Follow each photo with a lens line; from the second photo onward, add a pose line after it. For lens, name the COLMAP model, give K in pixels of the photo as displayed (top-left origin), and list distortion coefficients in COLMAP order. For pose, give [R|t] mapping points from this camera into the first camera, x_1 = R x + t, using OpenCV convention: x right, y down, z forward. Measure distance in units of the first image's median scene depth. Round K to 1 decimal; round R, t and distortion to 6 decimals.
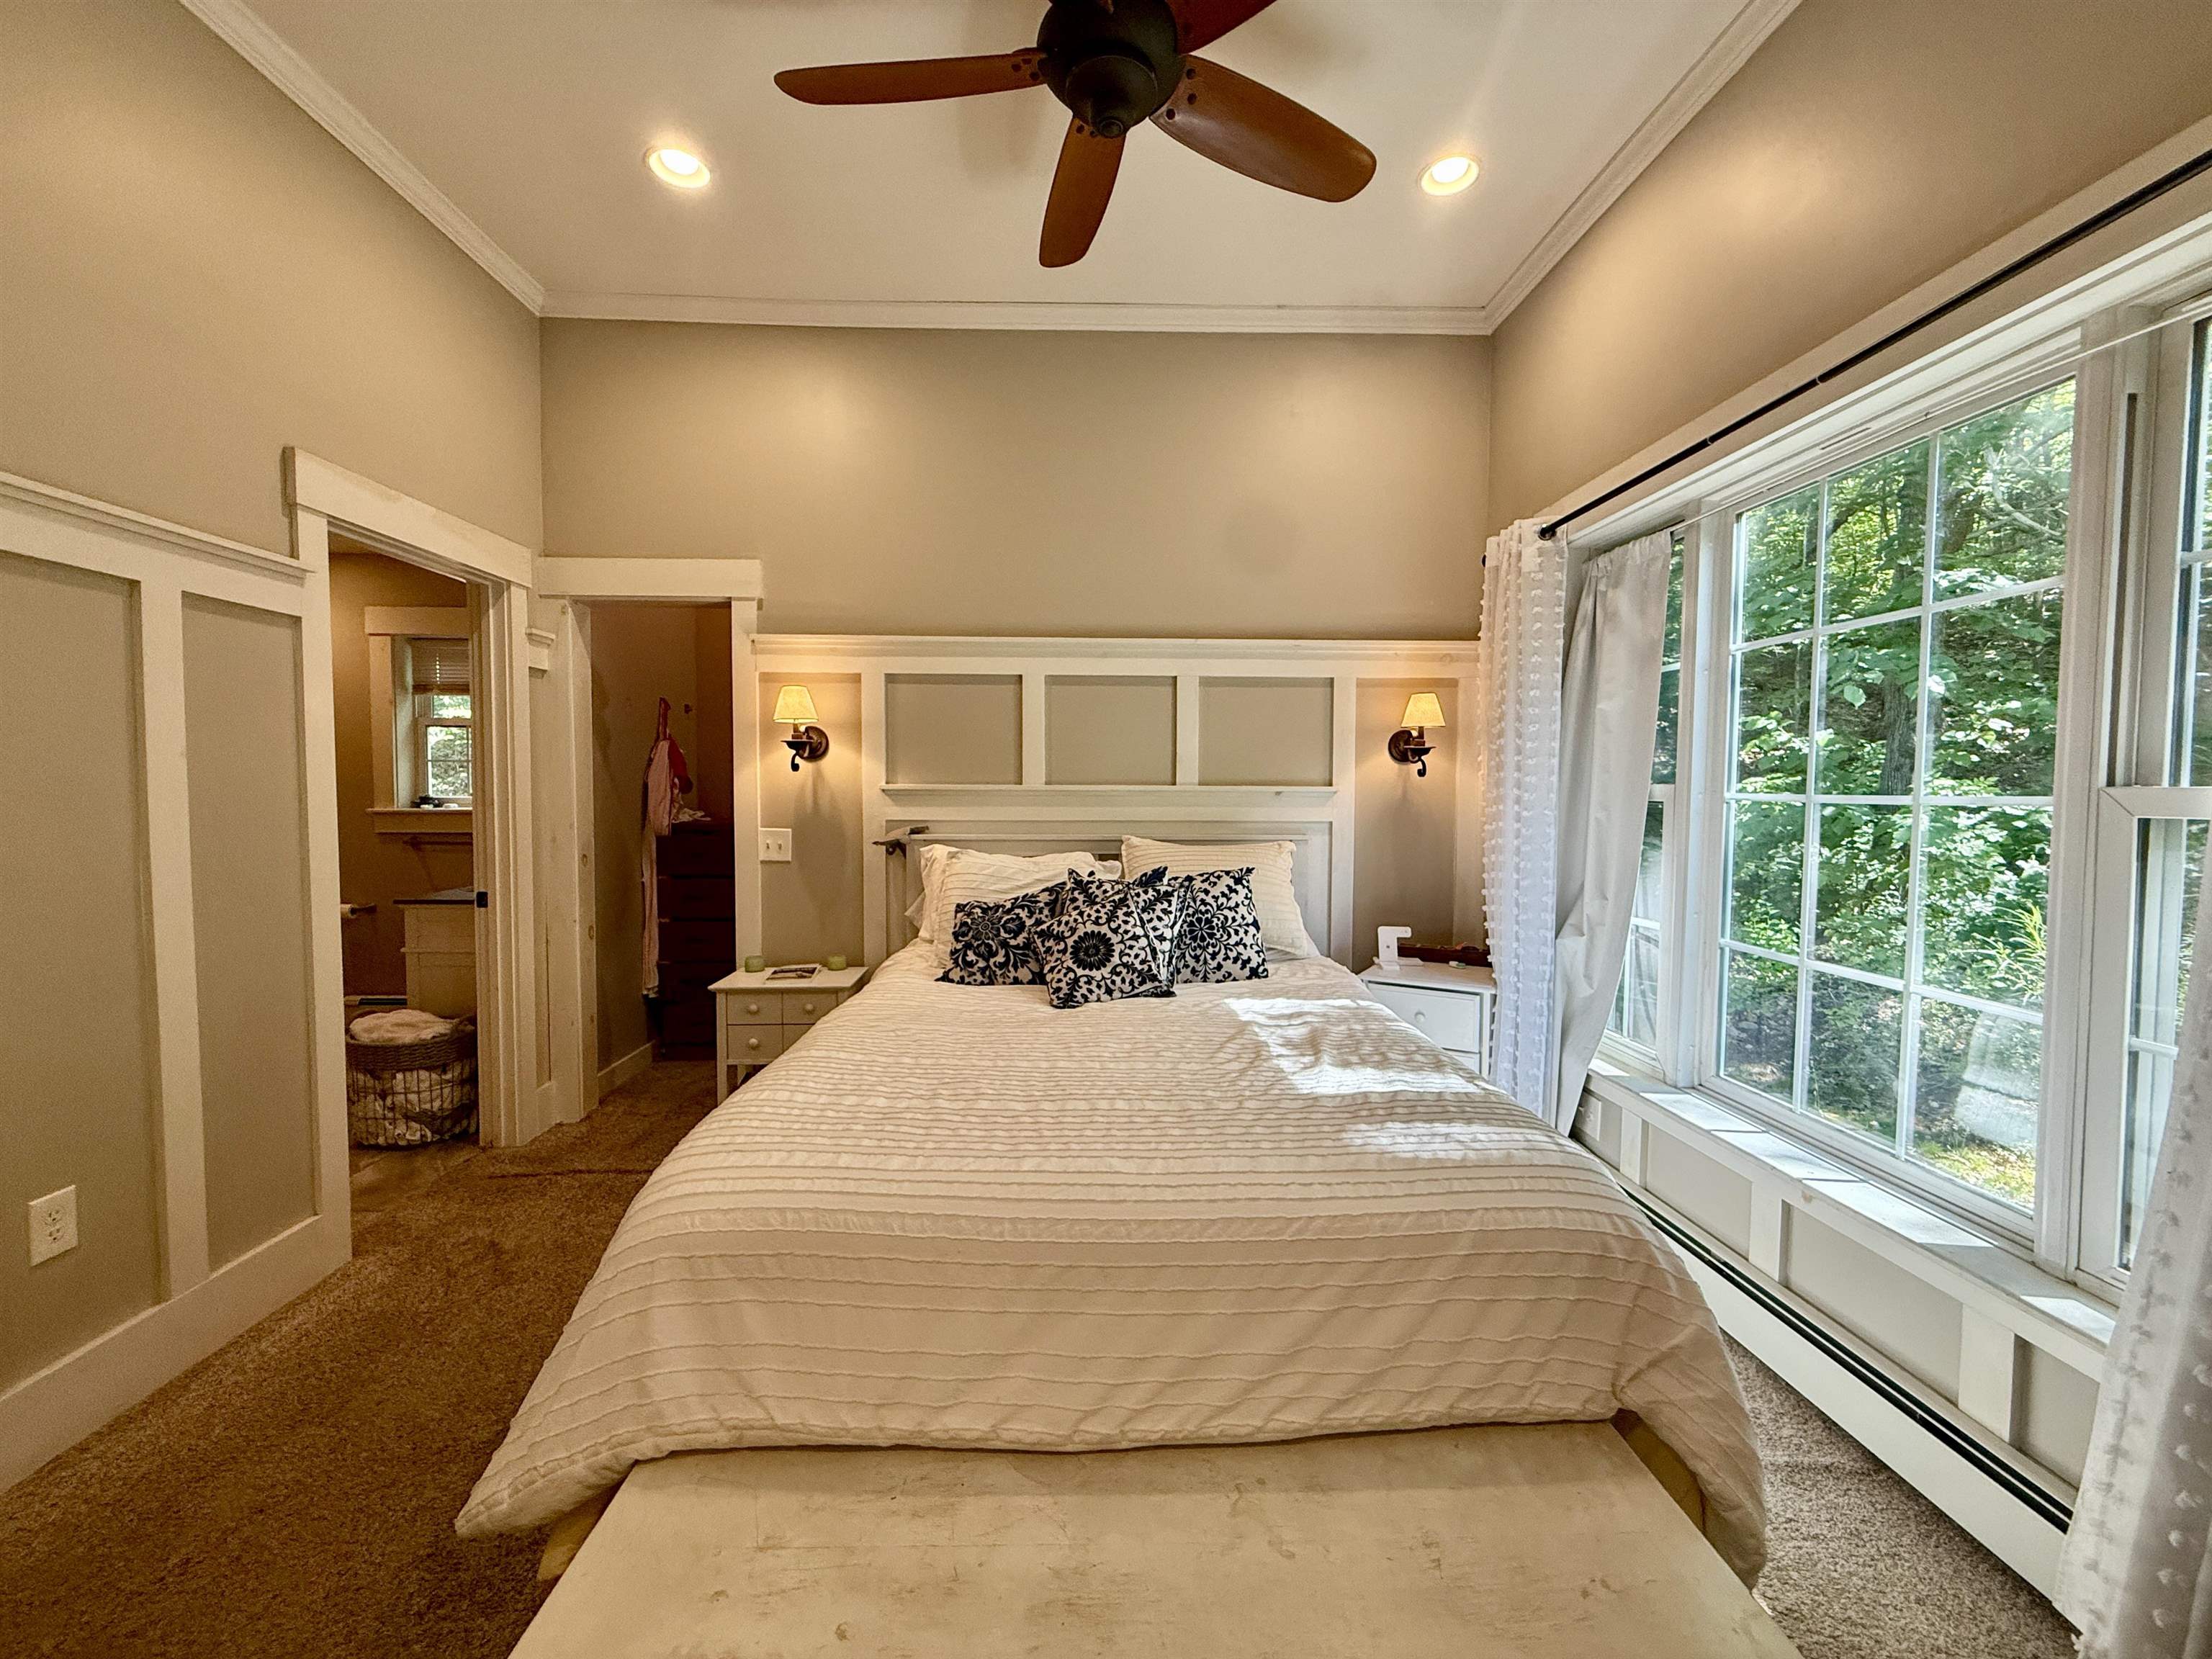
lens RADIAL K [[881.8, 0, 1100.9], [0, 881.8, 825.5], [0, 0, 1]] dist [-0.000841, 0.000215]
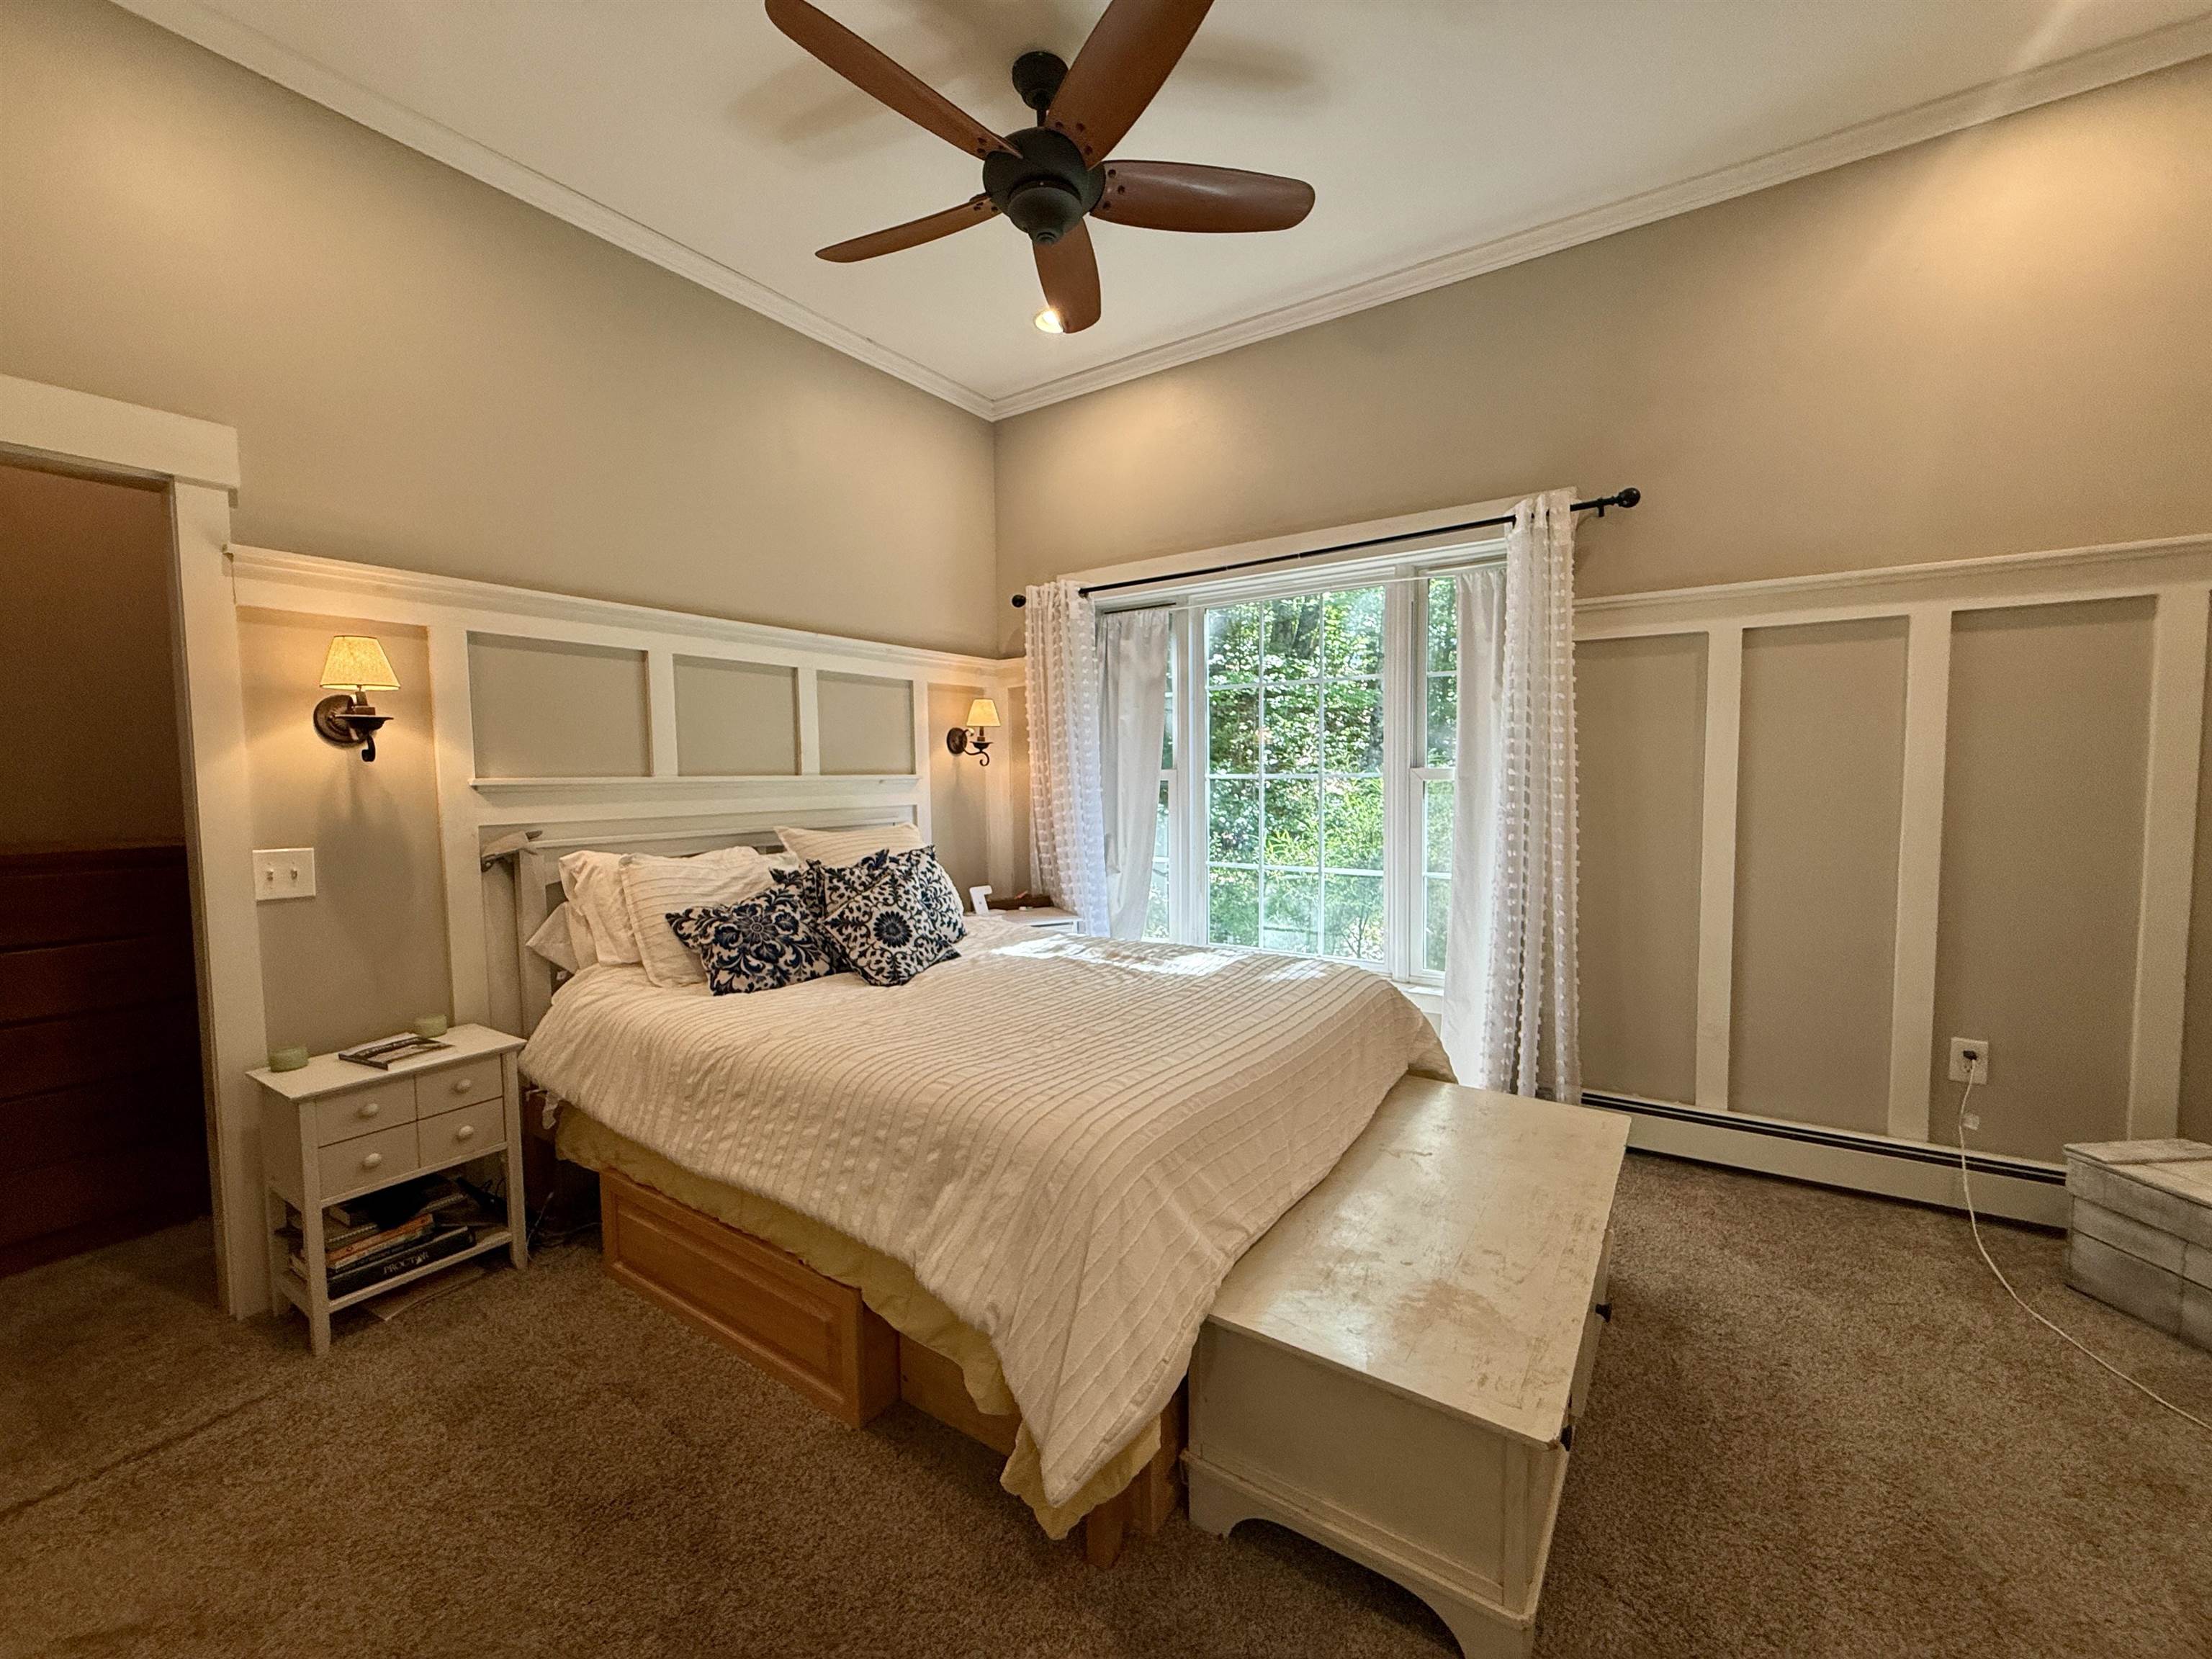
lens RADIAL K [[881.8, 0, 1100.9], [0, 881.8, 825.5], [0, 0, 1]] dist [-0.000841, 0.000215]
pose [[0.583395, -0.058872, 0.810052, -0.552677], [0.051139, 0.998053, 0.035706, -0.006595], [-0.810577, 0.020594, 0.585269, 0.131488]]
